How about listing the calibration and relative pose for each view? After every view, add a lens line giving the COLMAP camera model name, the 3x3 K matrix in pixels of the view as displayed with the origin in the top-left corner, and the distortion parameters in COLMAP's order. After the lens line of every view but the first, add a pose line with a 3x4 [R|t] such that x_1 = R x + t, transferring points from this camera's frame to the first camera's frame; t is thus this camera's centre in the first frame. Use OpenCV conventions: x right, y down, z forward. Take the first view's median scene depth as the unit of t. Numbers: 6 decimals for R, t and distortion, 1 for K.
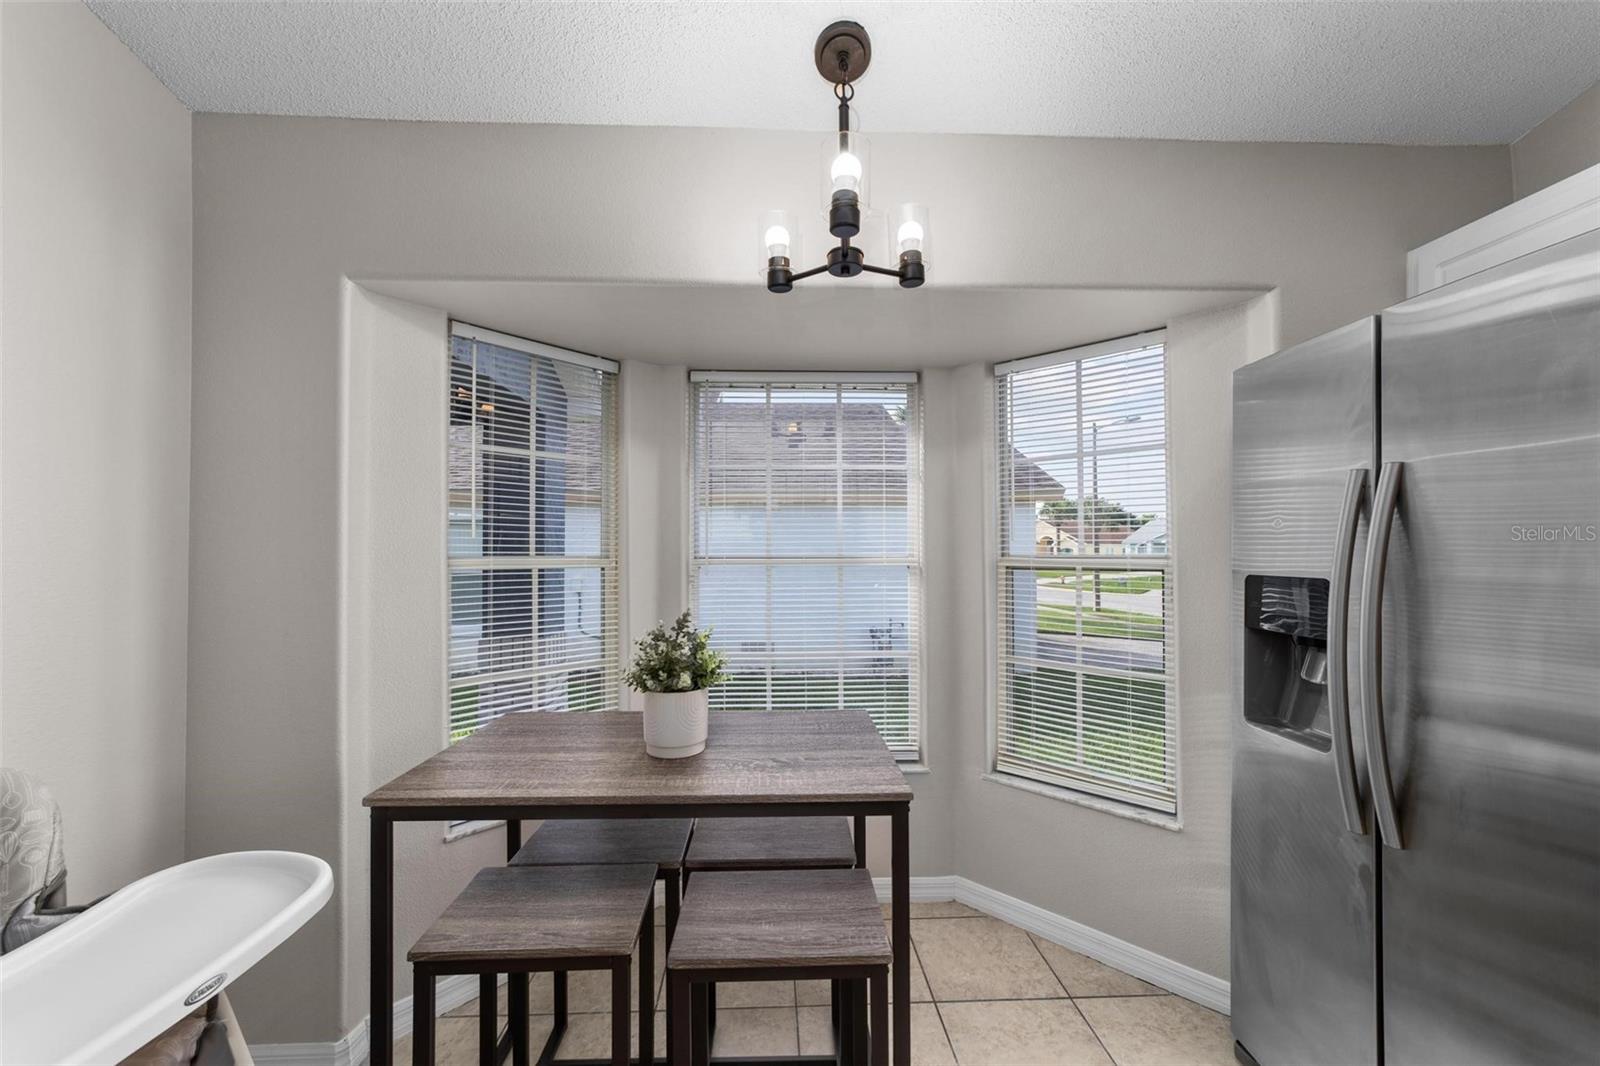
lens RADIAL K [[614.4, 0, 777.8], [0, 614.4, 532.1], [0, 0, 1]] dist [-0.001391, 0.000009]
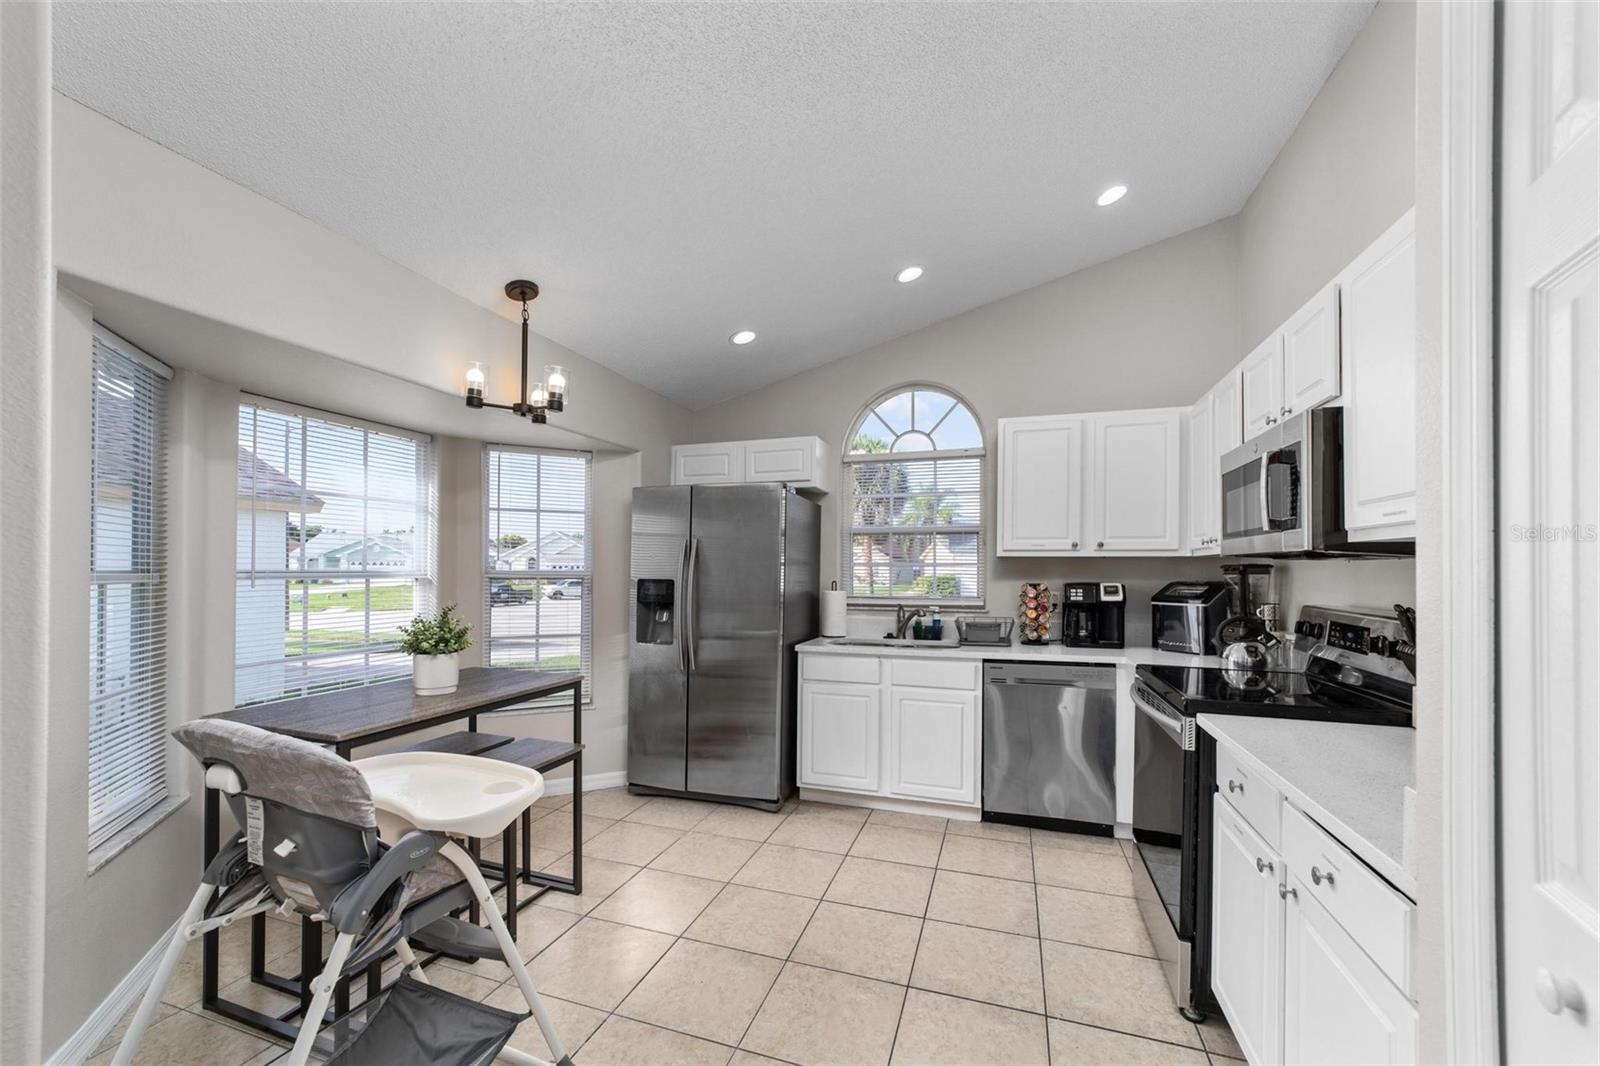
lens RADIAL K [[660.3, 0, 809.6], [0, 660.3, 569.2], [0, 0, 1]] dist [-0.001117, -0.000005]
pose [[0.347491, 0.001325, 0.937682, -1.369107], [-0.022509, 0.999723, 0.006929, 0.001901], [-0.937413, -0.023515, 0.347424, -0.469638]]
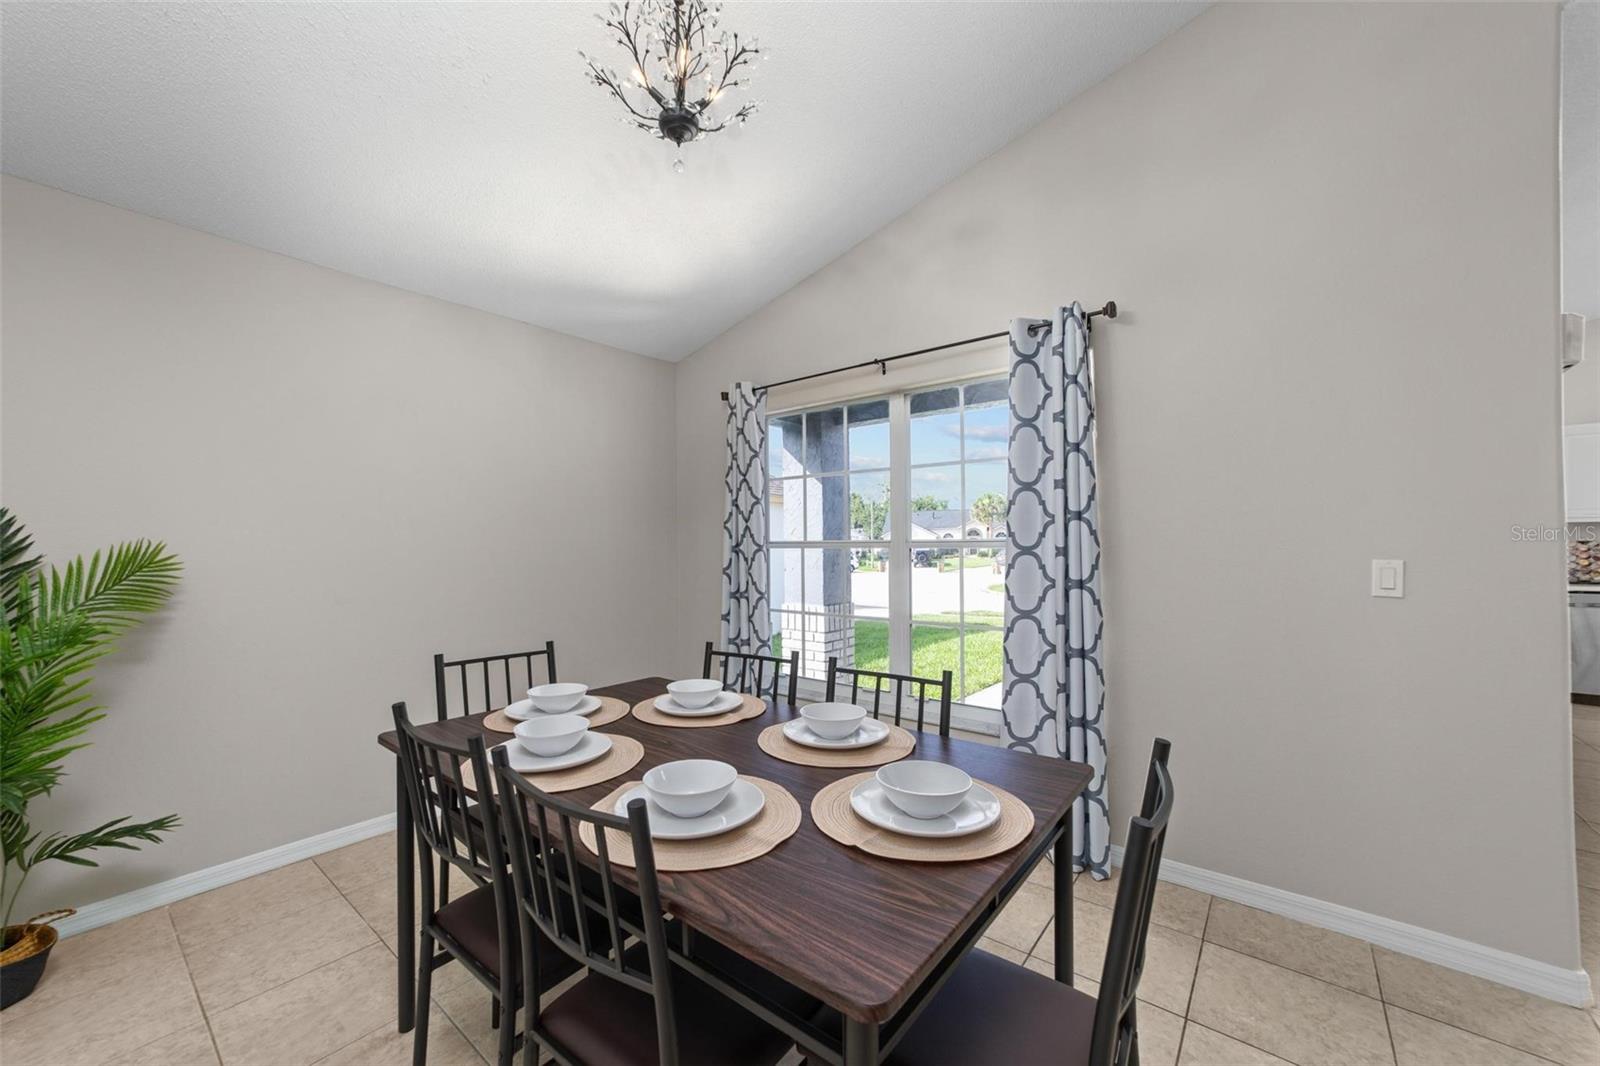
lens RADIAL K [[621.9, 0, 799.9], [0, 621.9, 538.1], [0, 0, 1]] dist [0.000442, 0.000575]
pose [[0.641405, -0.006891, 0.767172, -3.933917], [-0.005489, 0.999893, 0.013571, 0.015991], [-0.767183, -0.012916, 0.641298, 0.652587]]
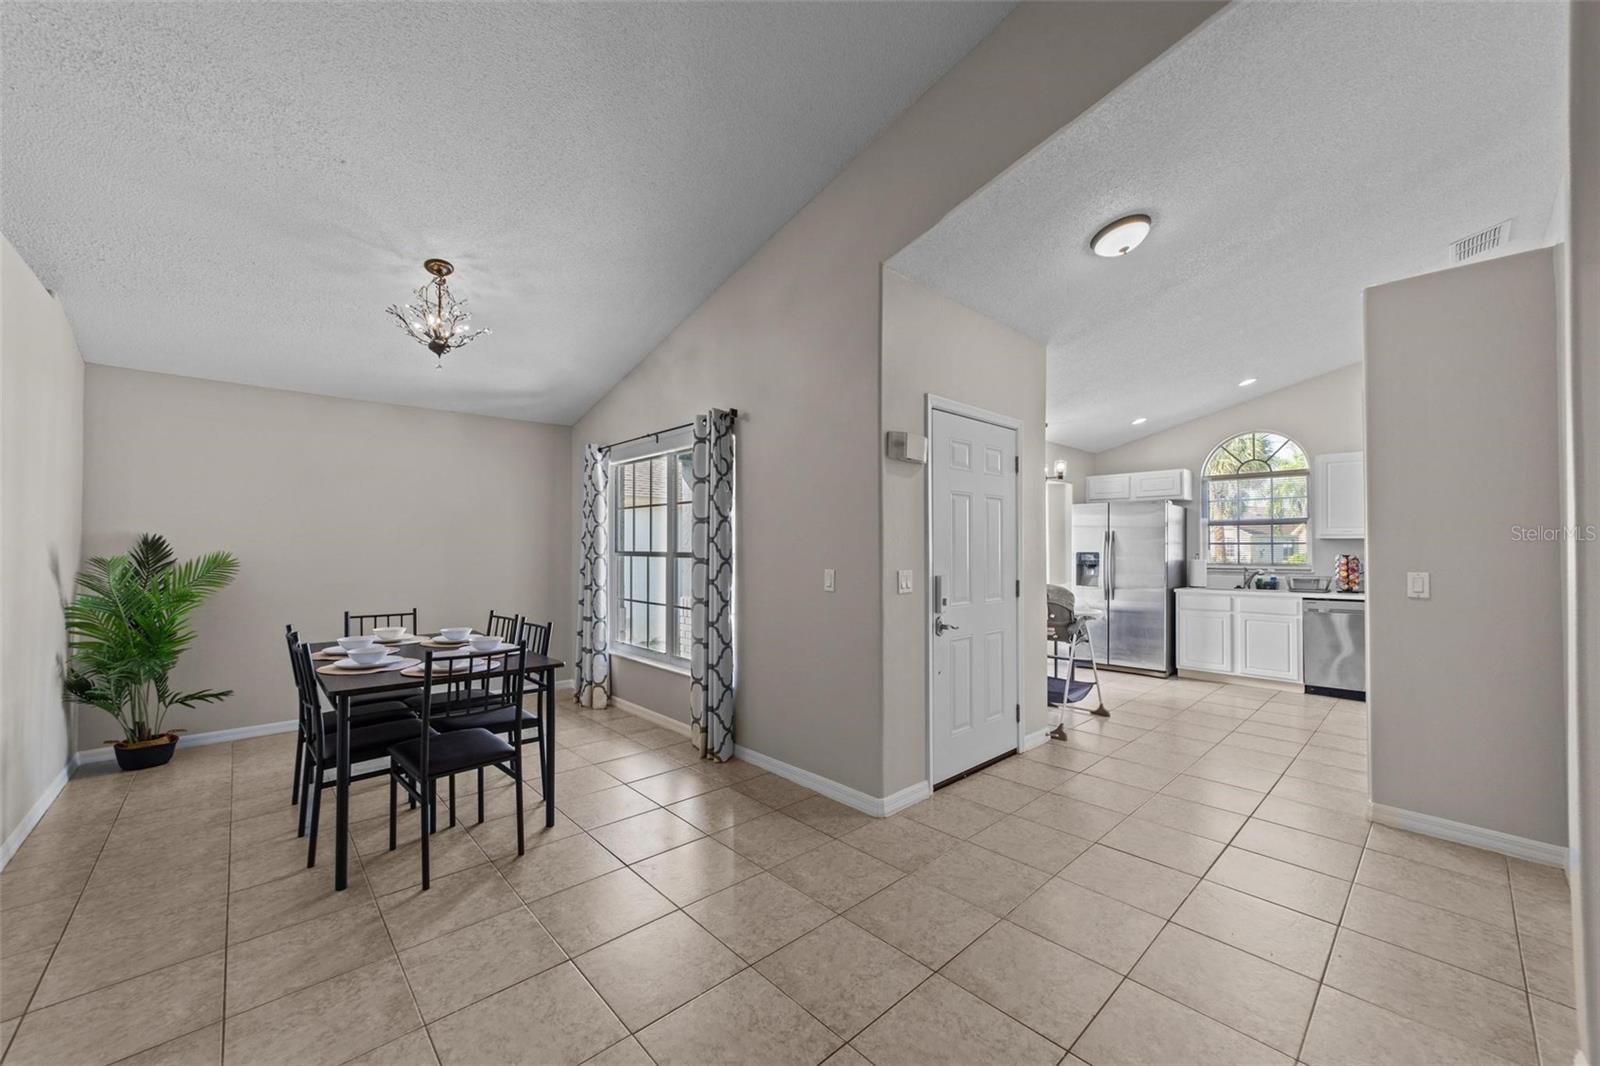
lens RADIAL K [[617.1, 0, 798.2], [0, 617.1, 540.3], [0, 0, 1]] dist [-0.015141, 0.006062]
pose [[0.749185, -0.001549, 0.662359, -3.696935], [-0.008946, 0.999882, 0.012458, -0.052886], [-0.662301, -0.015259, 0.749083, -0.973919]]
